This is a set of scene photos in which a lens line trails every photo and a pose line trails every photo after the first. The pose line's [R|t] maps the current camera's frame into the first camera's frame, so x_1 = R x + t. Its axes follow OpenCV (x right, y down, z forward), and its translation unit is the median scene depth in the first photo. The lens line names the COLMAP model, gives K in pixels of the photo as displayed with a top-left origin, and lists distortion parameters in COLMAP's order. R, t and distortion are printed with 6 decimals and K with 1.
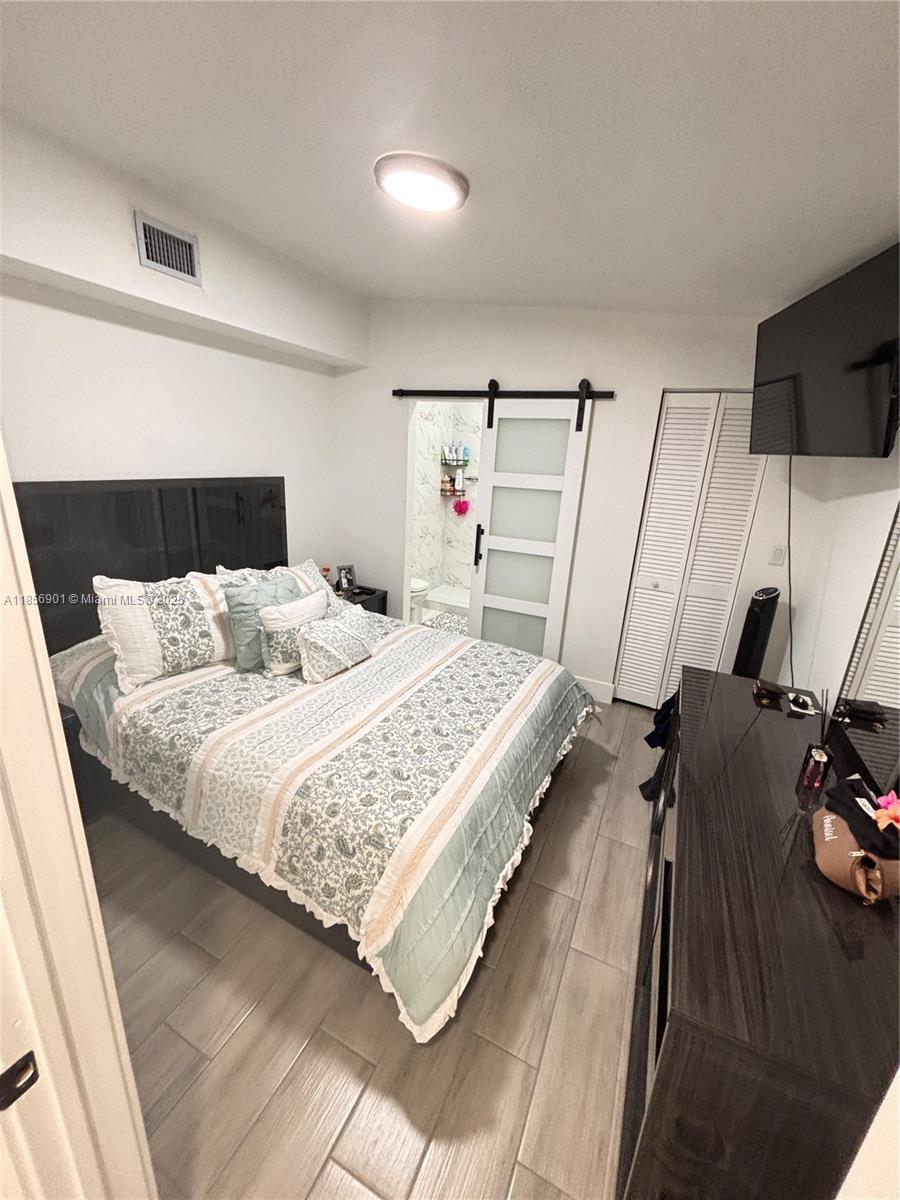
lens RADIAL K [[480.0, 0, 452.9], [0, 480.0, 600.8], [0, 0, 1]] dist [0.000267, 0.000035]
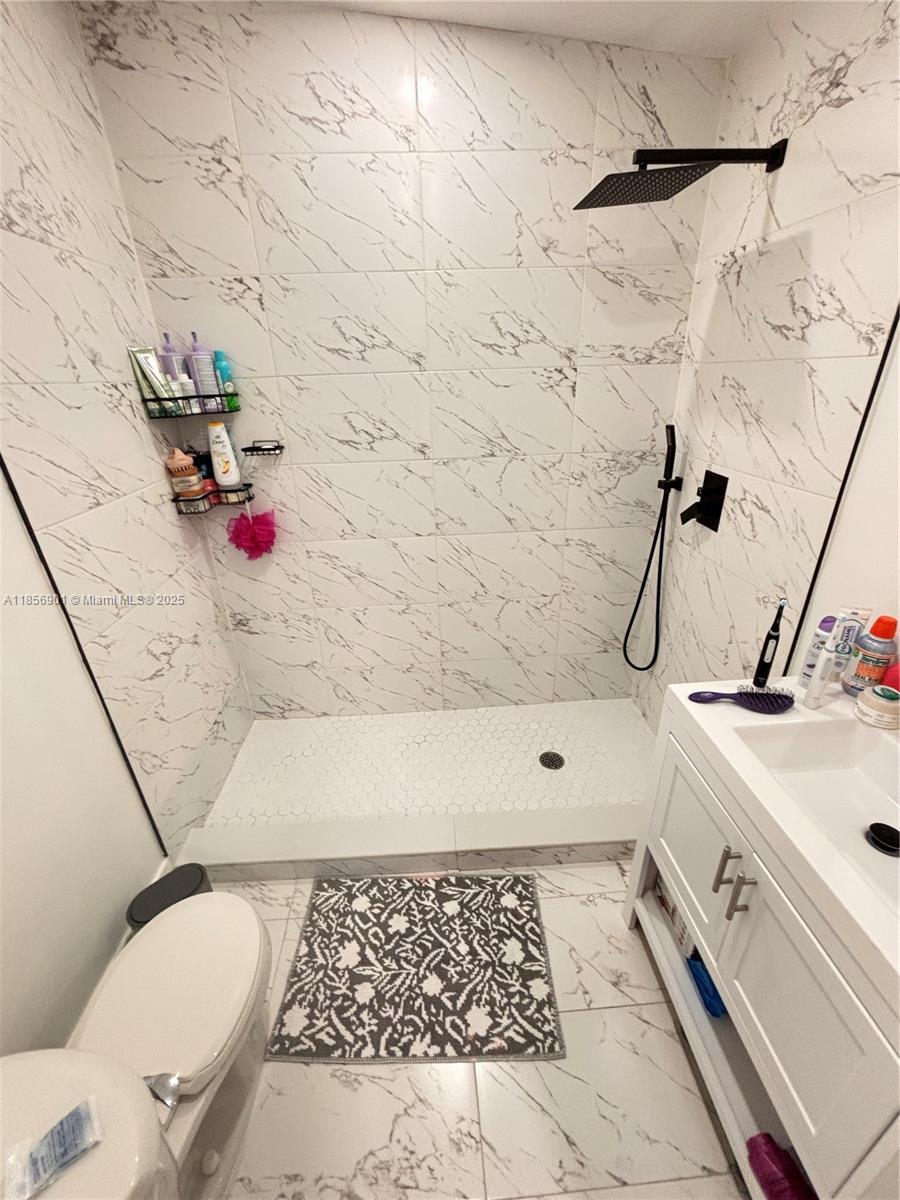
lens RADIAL K [[480.0, 0, 454.4], [0, 480.0, 594.1], [0, 0, 1]] dist [0.000267, 0.000035]
pose [[0.862717, -0.284105, 0.418335, -0.015327], [0.221851, 0.956038, 0.191761, -0.190296], [-0.454425, -0.072628, 0.887820, 0.628582]]
